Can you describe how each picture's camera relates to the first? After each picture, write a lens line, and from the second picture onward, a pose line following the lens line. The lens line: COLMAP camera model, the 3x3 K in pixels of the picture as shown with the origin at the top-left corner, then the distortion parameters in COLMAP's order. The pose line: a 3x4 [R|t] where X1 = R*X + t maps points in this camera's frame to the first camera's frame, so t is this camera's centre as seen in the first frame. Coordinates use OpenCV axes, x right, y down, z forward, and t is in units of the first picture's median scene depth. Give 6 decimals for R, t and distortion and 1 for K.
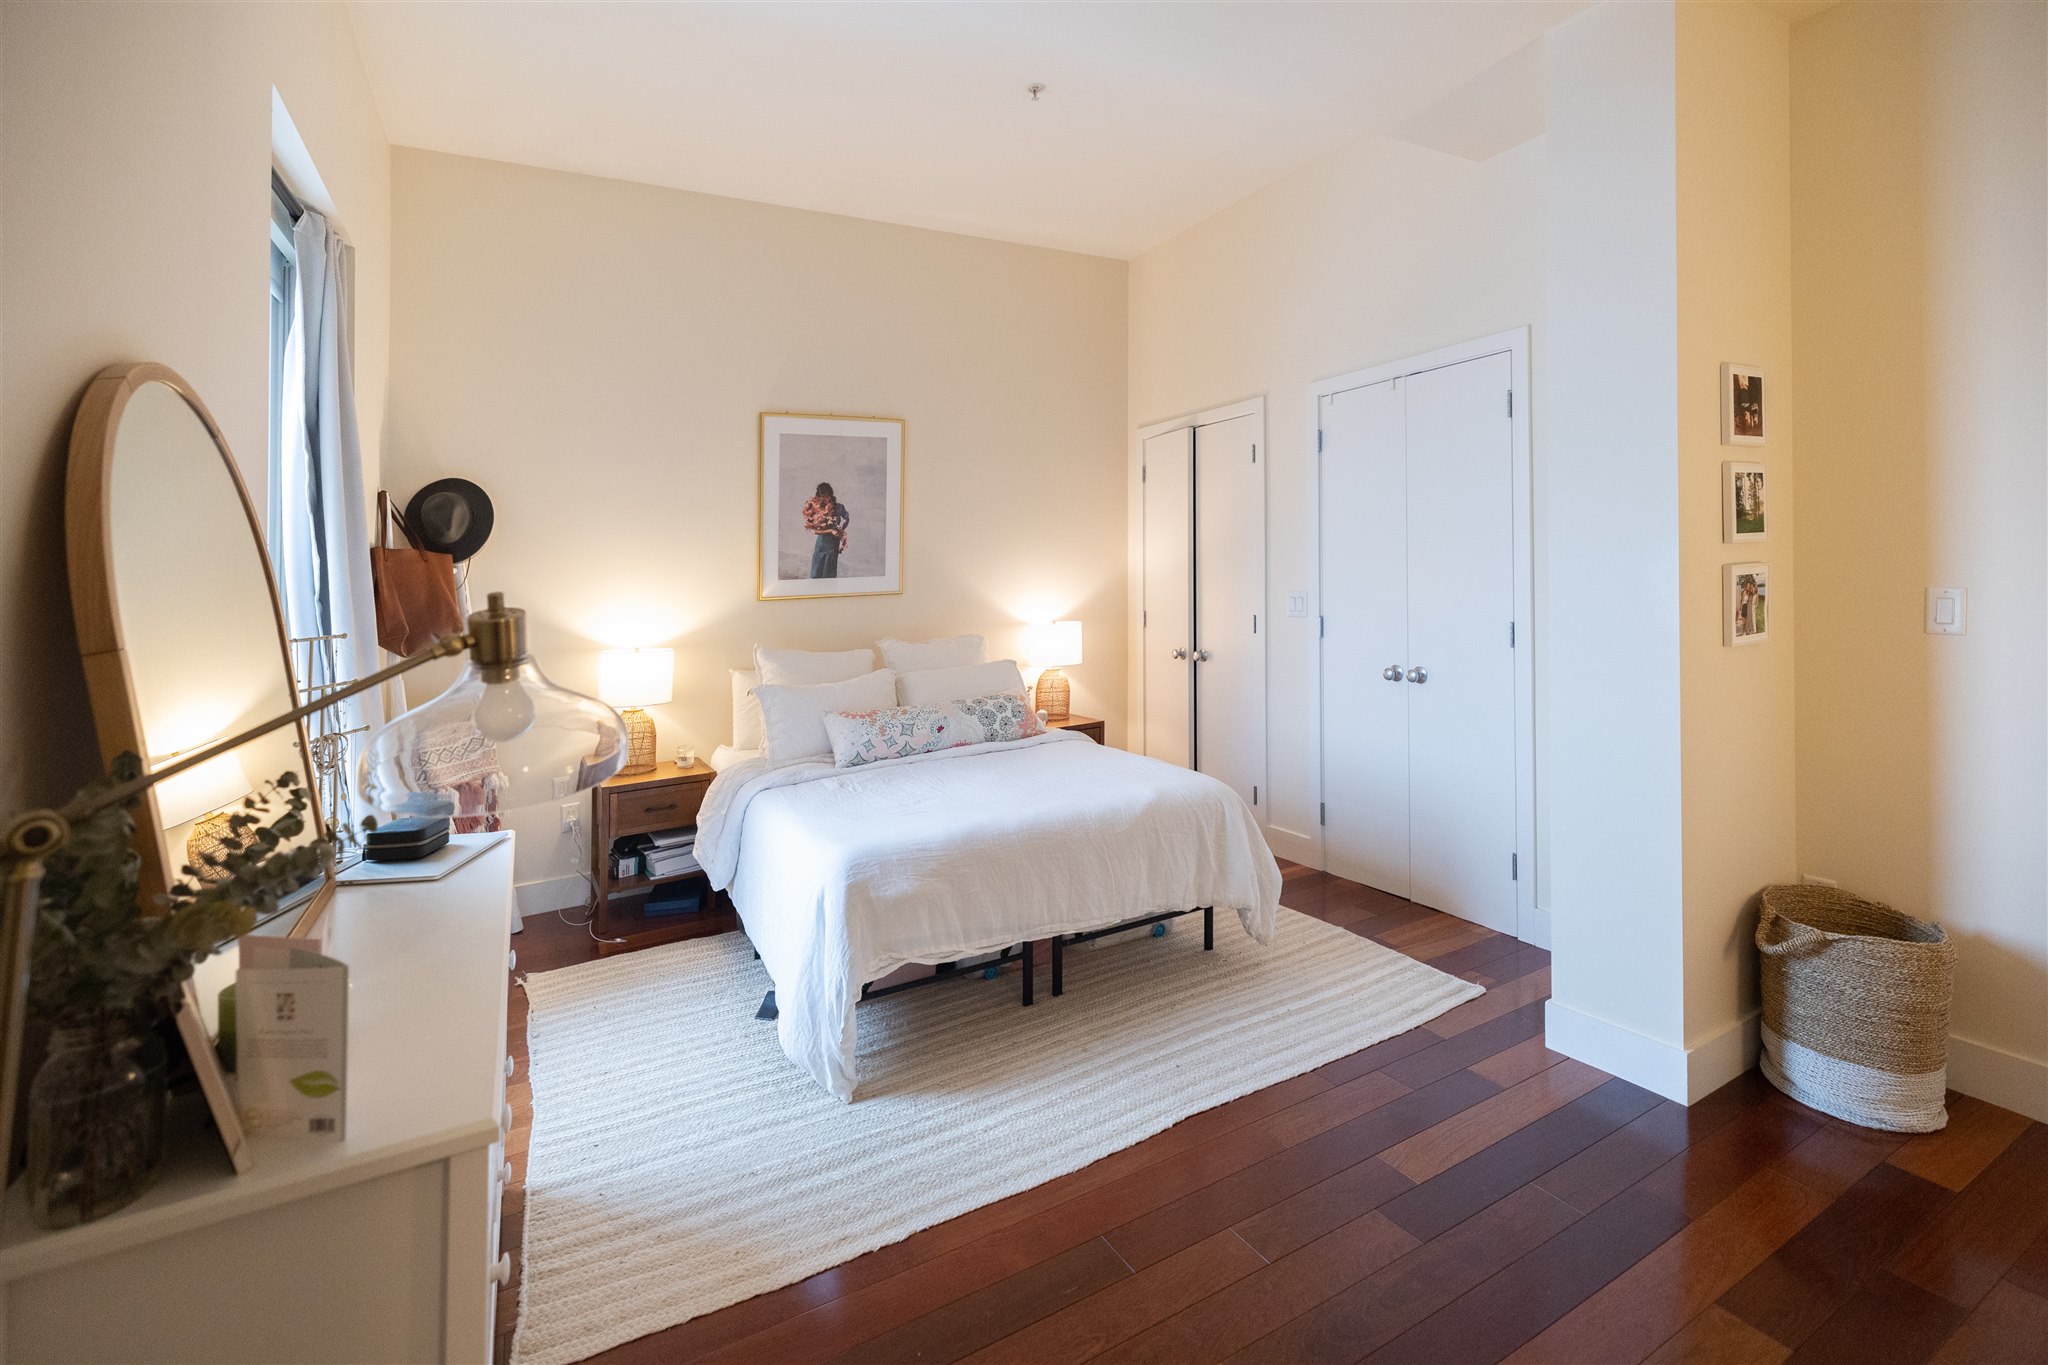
lens RADIAL K [[925.2, 0, 1019.1], [0, 925.2, 535.0], [0, 0, 1]] dist [-0.001304, -0.000078]
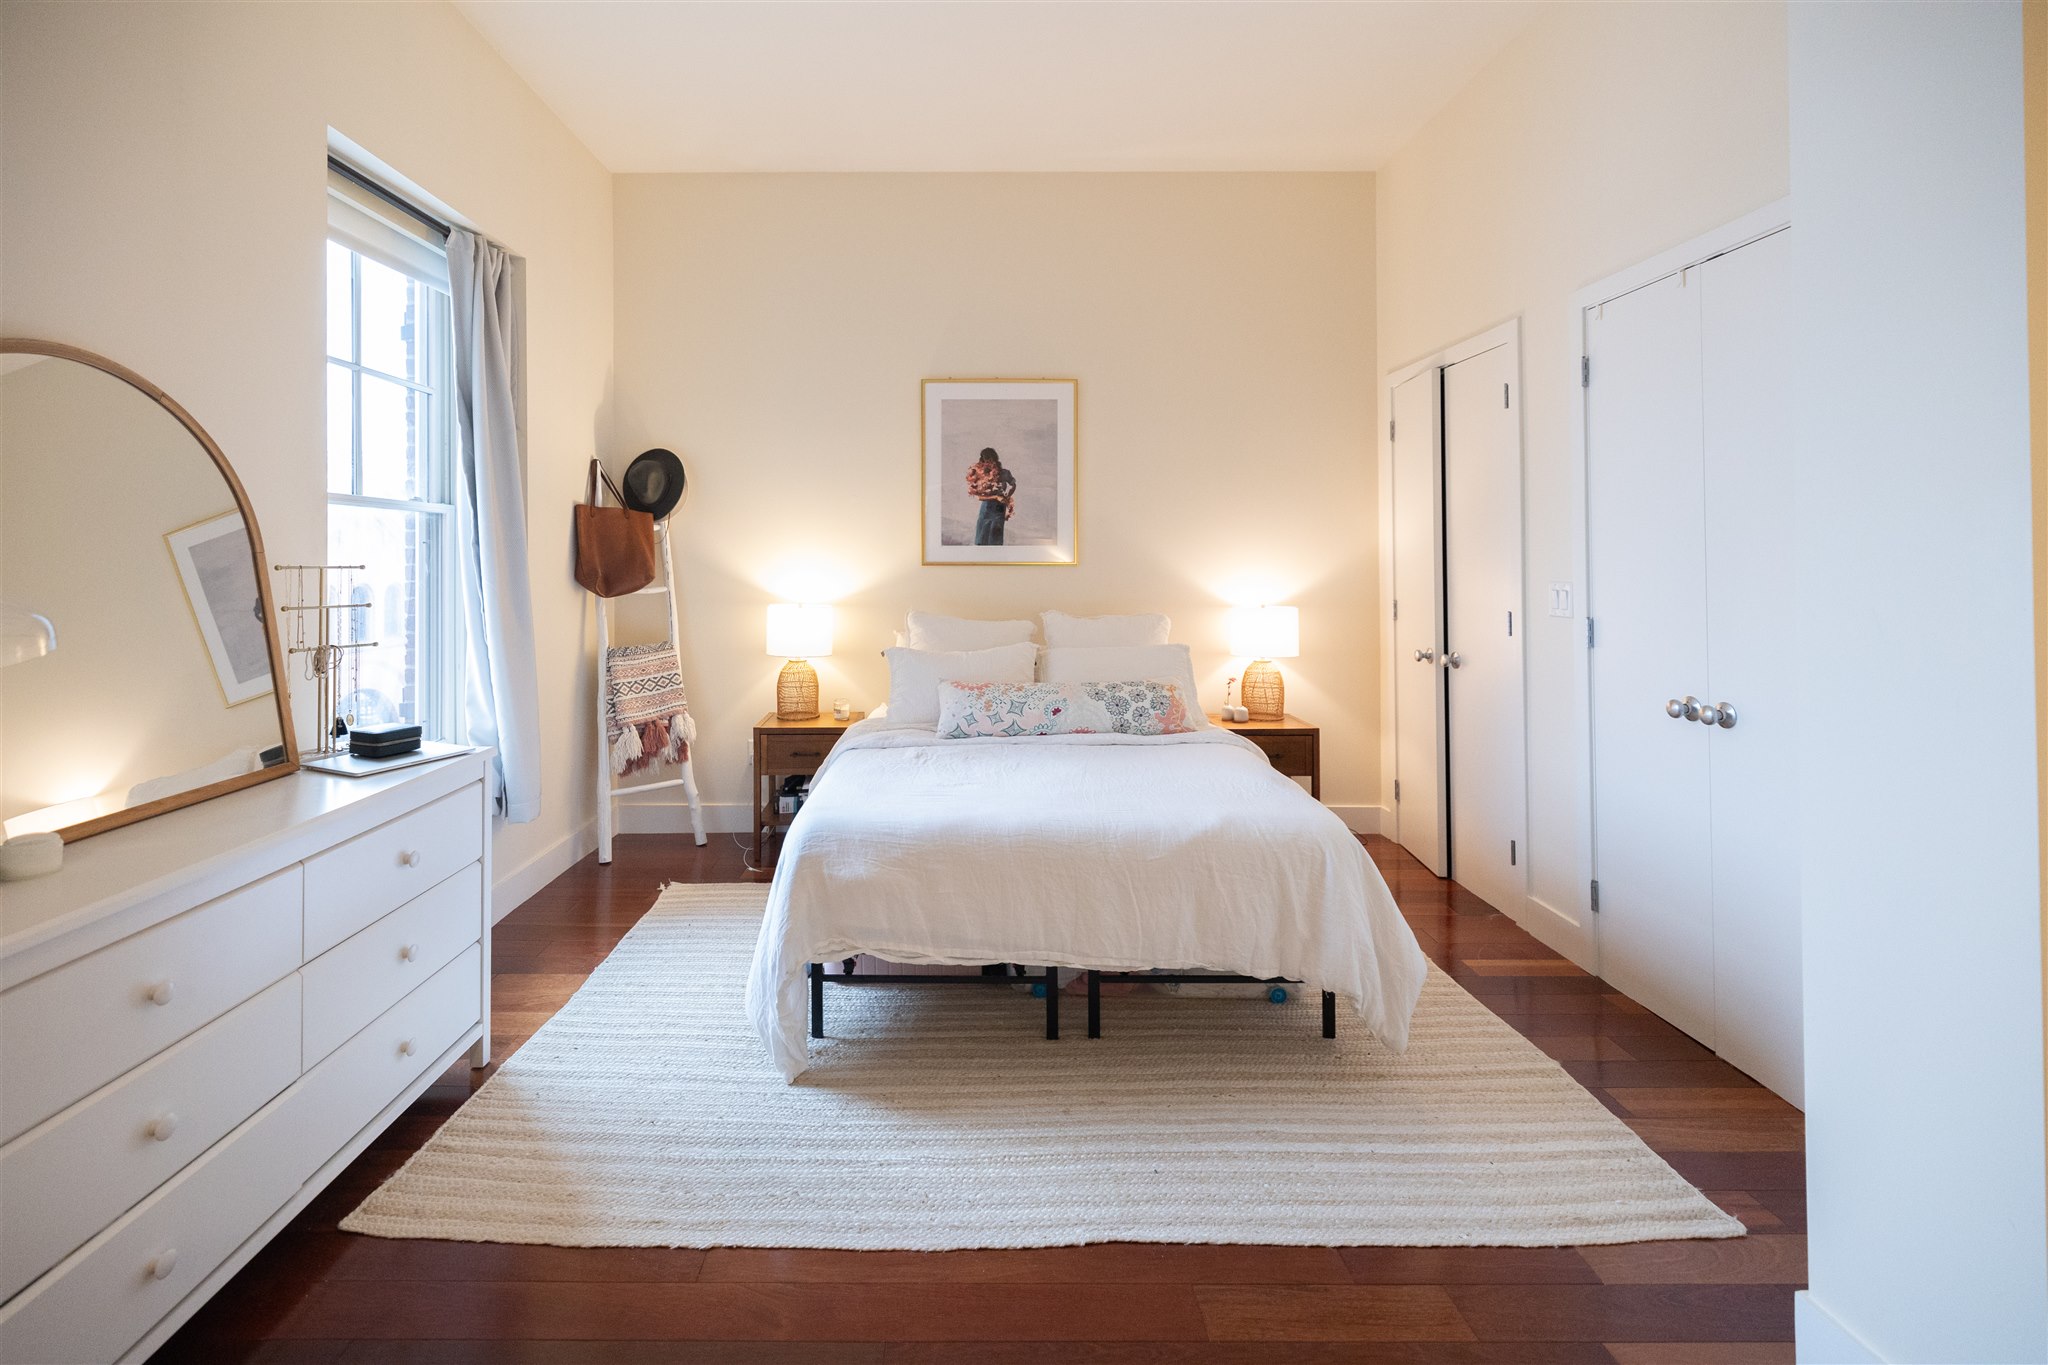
lens RADIAL K [[908.5, 0, 956.9], [0, 908.5, 511.4], [0, 0, 1]] dist [0.000994, -0.000746]
pose [[0.872594, 0.010880, -0.488325, 0.274279], [-0.011951, 0.999928, 0.000924, 0.012213], [0.488300, 0.005030, 0.872661, 0.170253]]
